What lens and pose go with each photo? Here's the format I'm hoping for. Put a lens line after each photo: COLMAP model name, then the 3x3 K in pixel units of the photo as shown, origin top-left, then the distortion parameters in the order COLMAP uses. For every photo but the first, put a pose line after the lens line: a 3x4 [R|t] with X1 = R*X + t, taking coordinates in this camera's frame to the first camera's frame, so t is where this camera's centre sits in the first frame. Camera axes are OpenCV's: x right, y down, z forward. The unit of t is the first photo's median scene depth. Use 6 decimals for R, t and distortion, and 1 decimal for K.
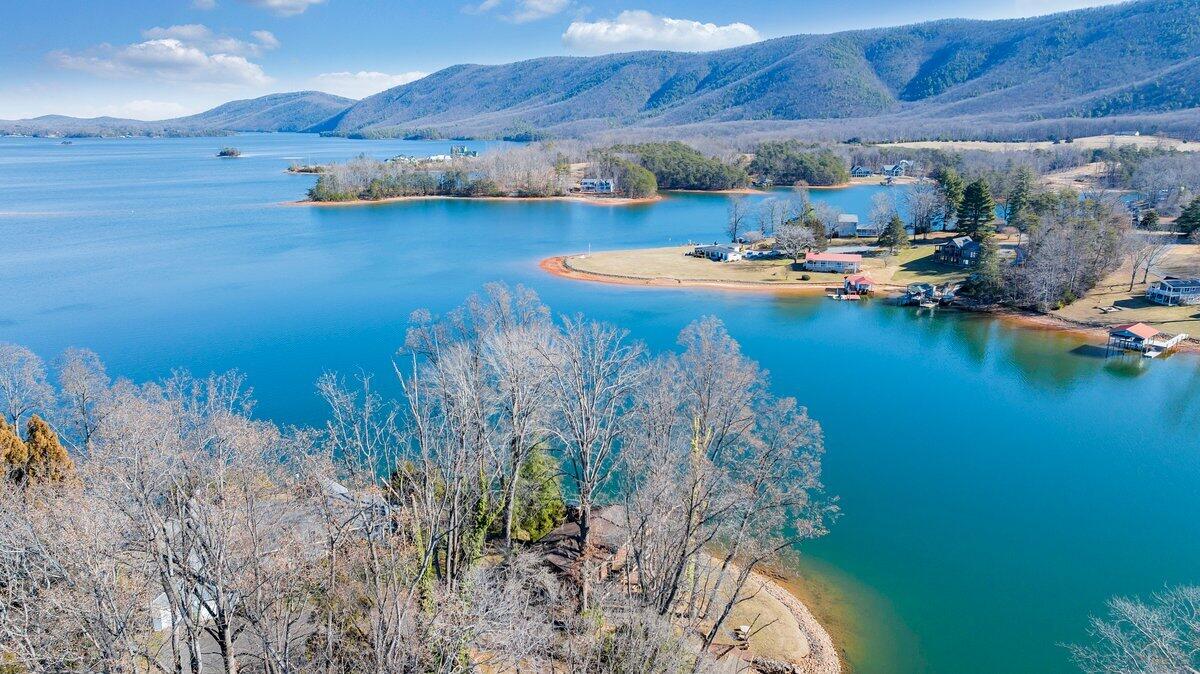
lens RADIAL K [[853.0, 0, 600.3], [0, 853.0, 336.2], [0, 0, 1]] dist [-0.038263, 0.040196]
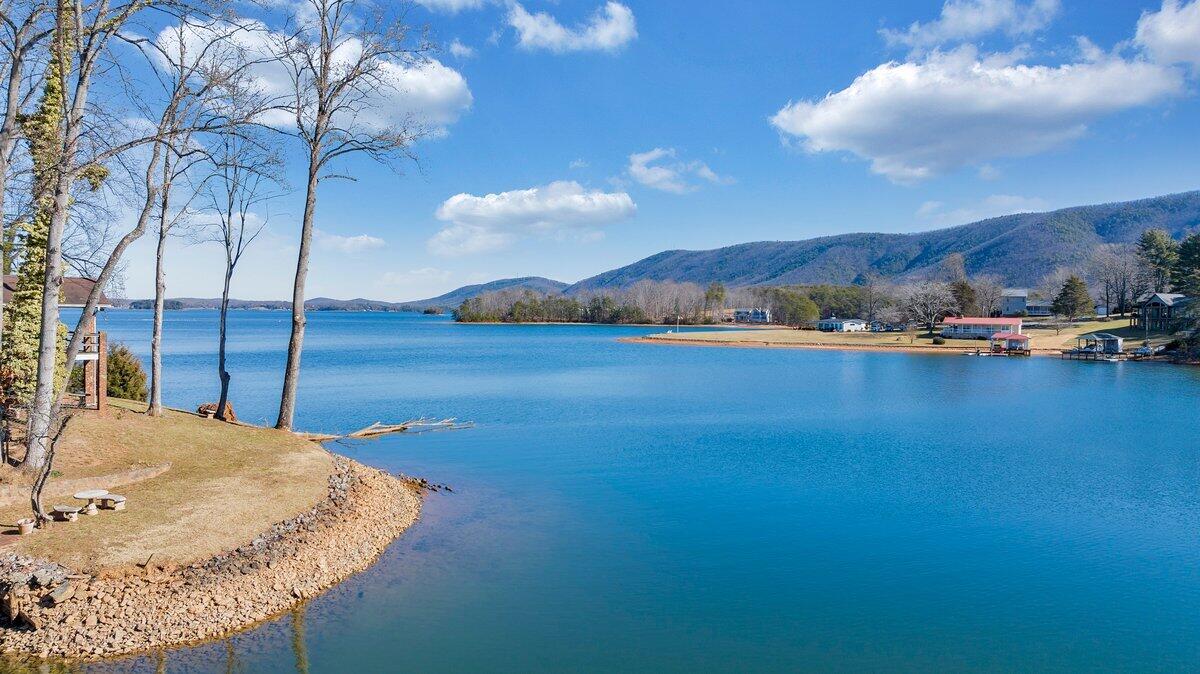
lens RADIAL K [[853.0, 0, 601.6], [0, 853.0, 332.7], [0, 0, 1]] dist [-0.038263, 0.040196]
pose [[0.969523, 0.016864, -0.244421, 0.052856], [-0.070994, 0.974164, -0.214394, 0.041075], [0.234490, 0.225213, 0.945671, 0.085709]]
